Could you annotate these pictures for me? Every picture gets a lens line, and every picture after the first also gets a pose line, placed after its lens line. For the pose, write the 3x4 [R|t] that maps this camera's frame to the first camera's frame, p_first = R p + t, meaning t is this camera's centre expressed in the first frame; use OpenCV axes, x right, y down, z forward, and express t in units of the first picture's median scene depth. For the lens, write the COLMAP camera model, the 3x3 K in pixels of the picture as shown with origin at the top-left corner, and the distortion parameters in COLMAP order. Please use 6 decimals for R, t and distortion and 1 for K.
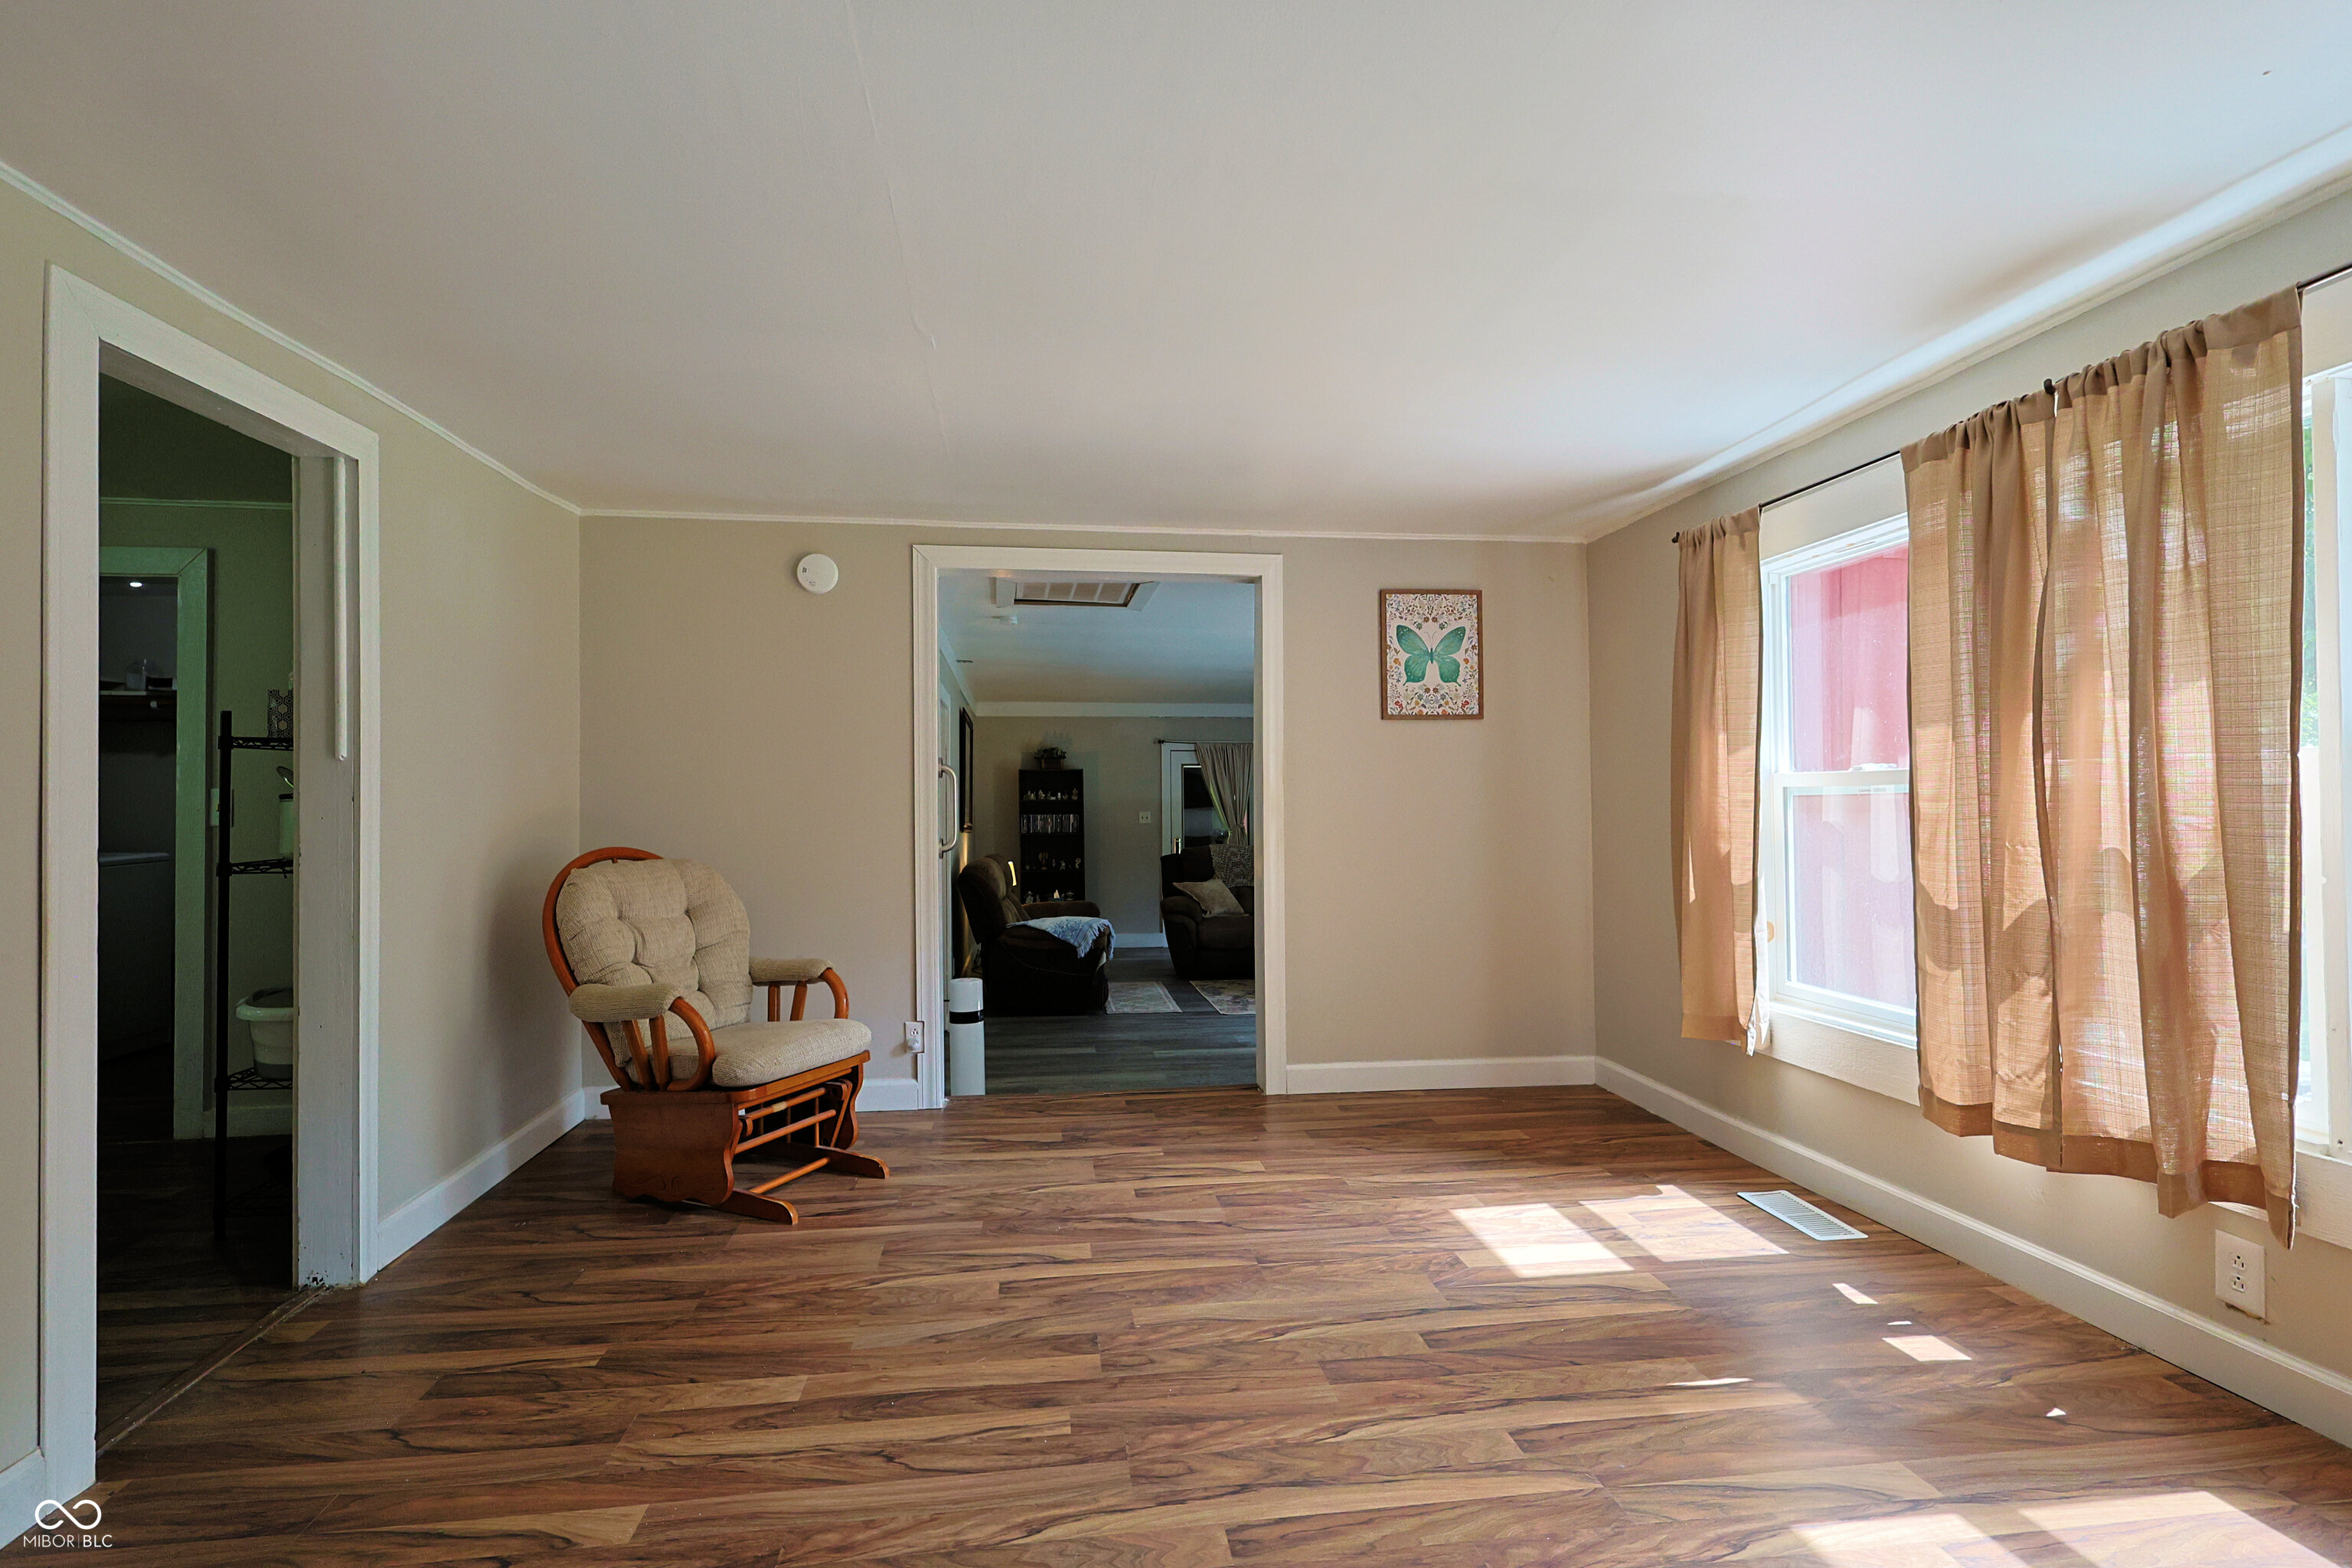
lens RADIAL K [[1156.2, 0, 1176.0], [0, 1156.2, 784.0], [0, 0, 1]] dist [0.001338, 0.000320]
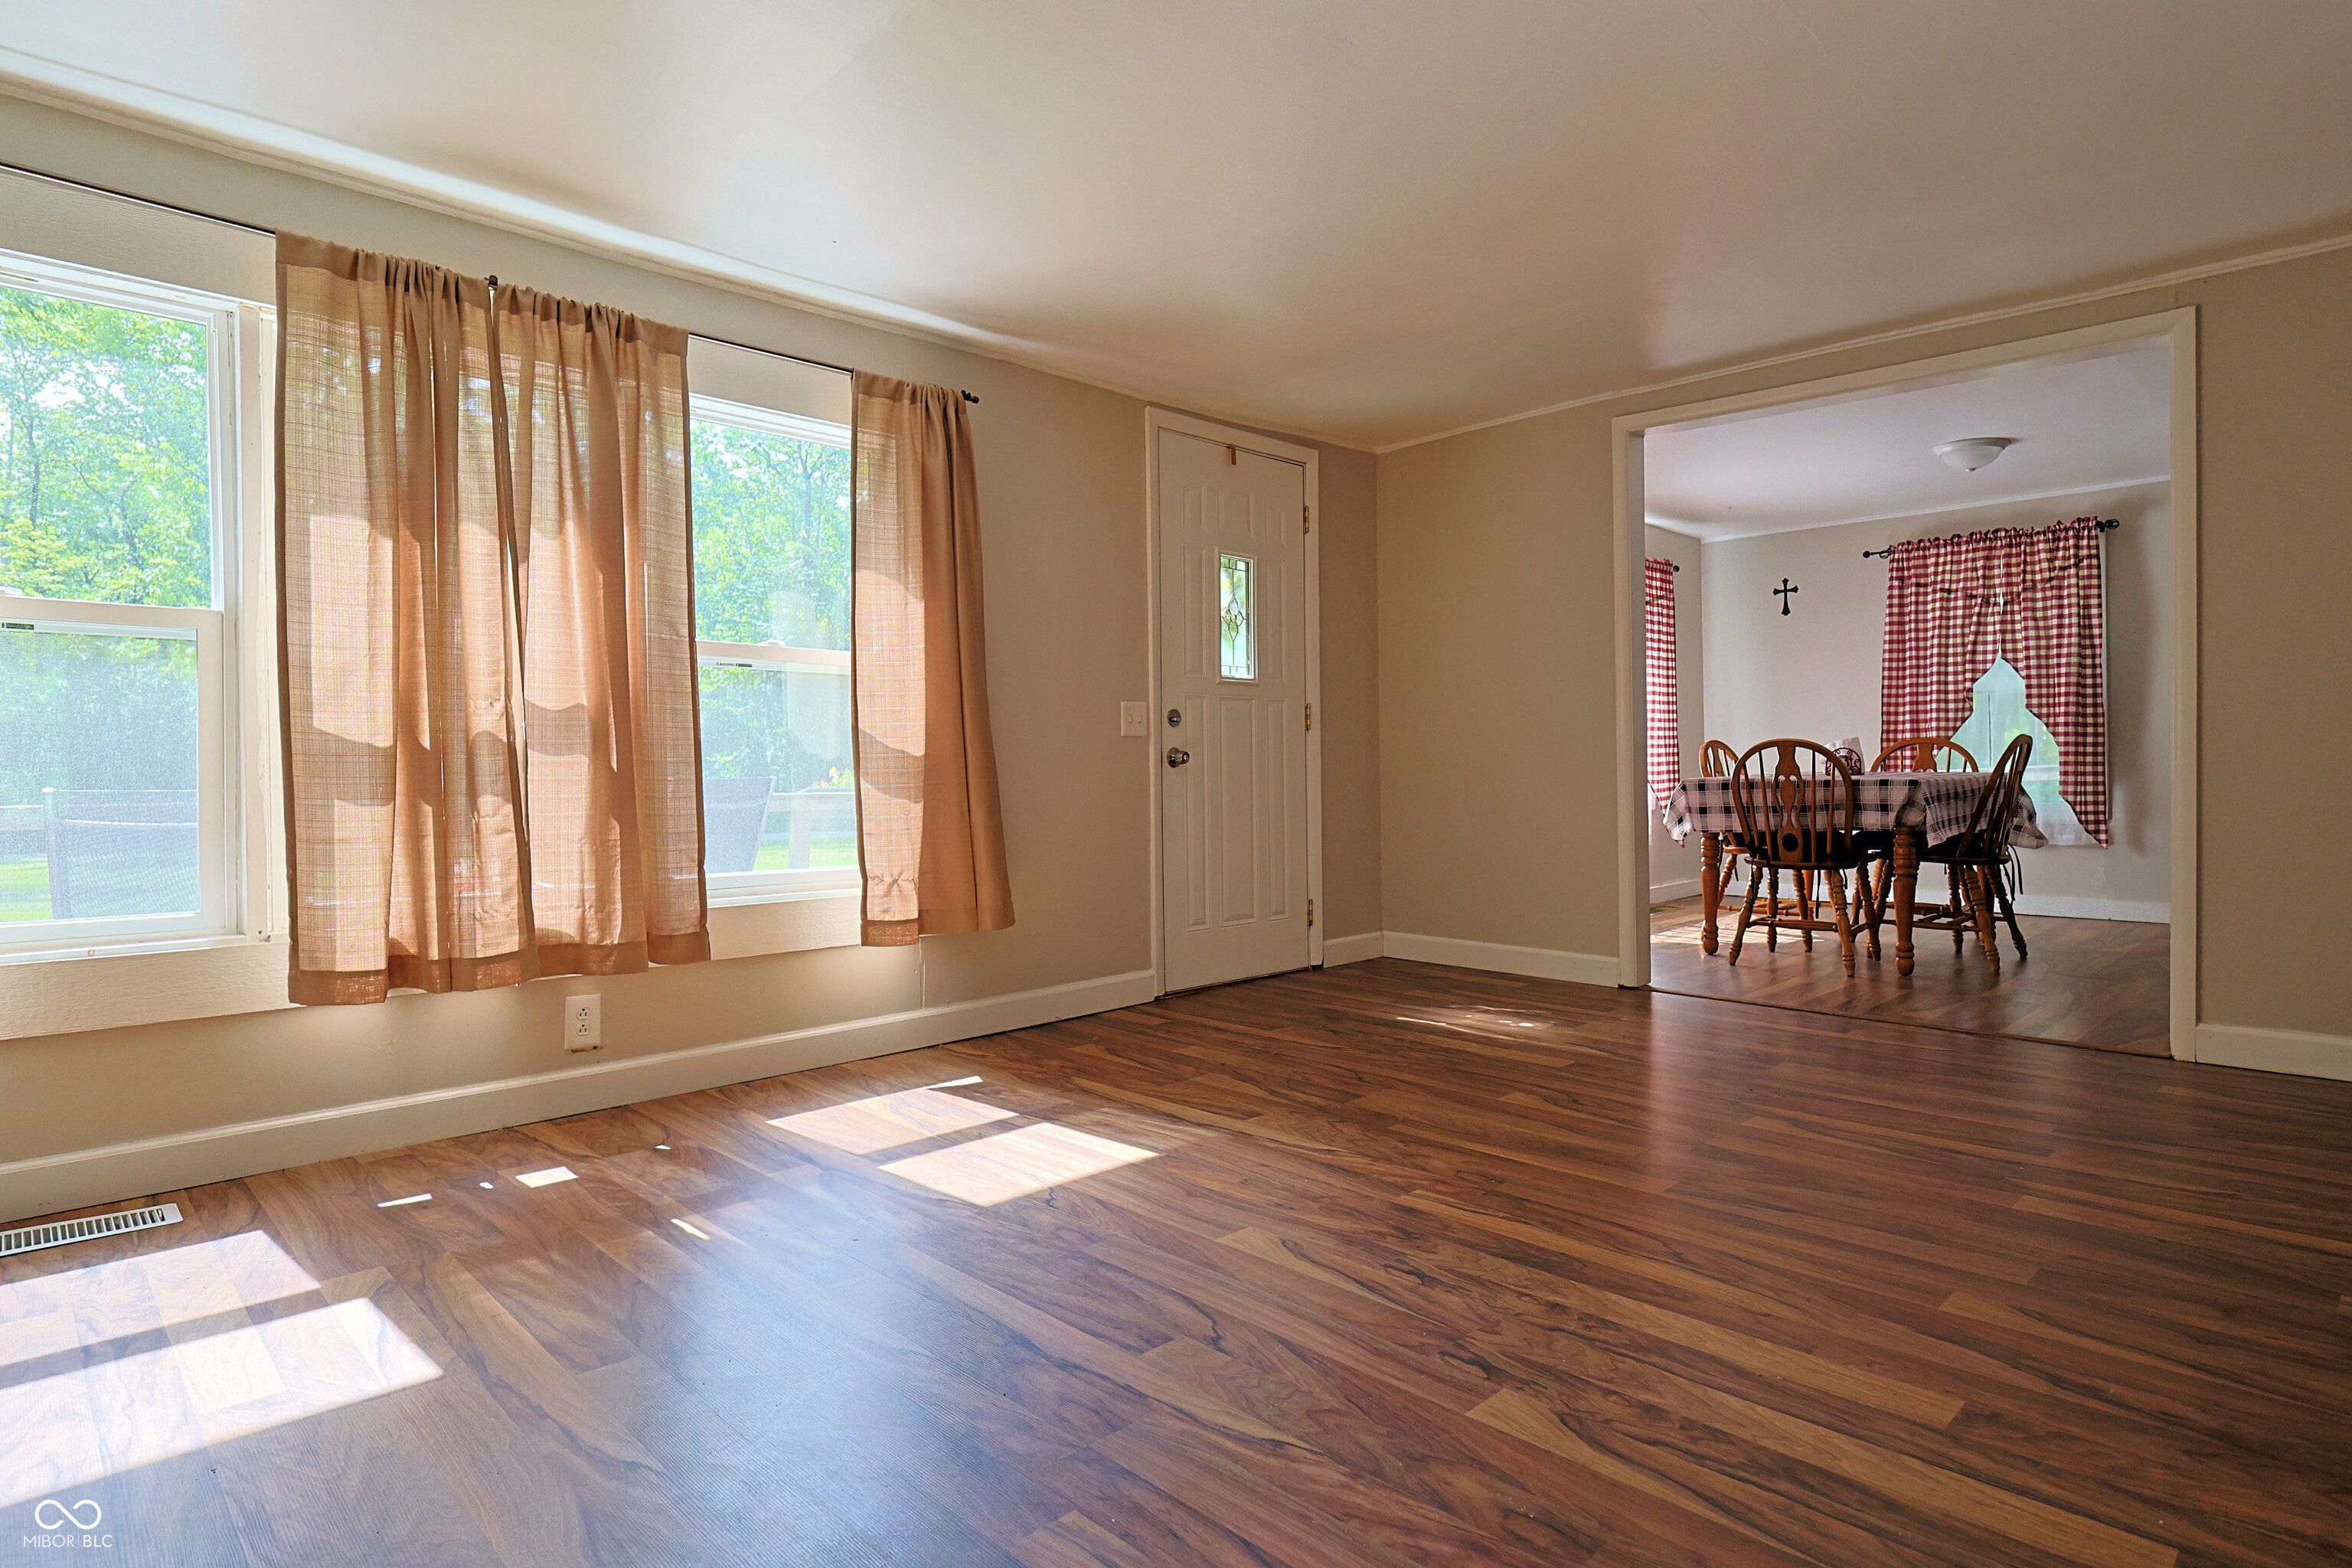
lens RADIAL K [[1264.4, 0, 1176.0], [0, 1264.4, 784.0], [0, 0, 1]] dist [0.001578, 0.000567]
pose [[-0.604955, 0.013186, 0.796150, -0.625481], [0.000443, 0.999868, -0.016223, 0.162514], [-0.796260, -0.009461, -0.604881, 1.268241]]
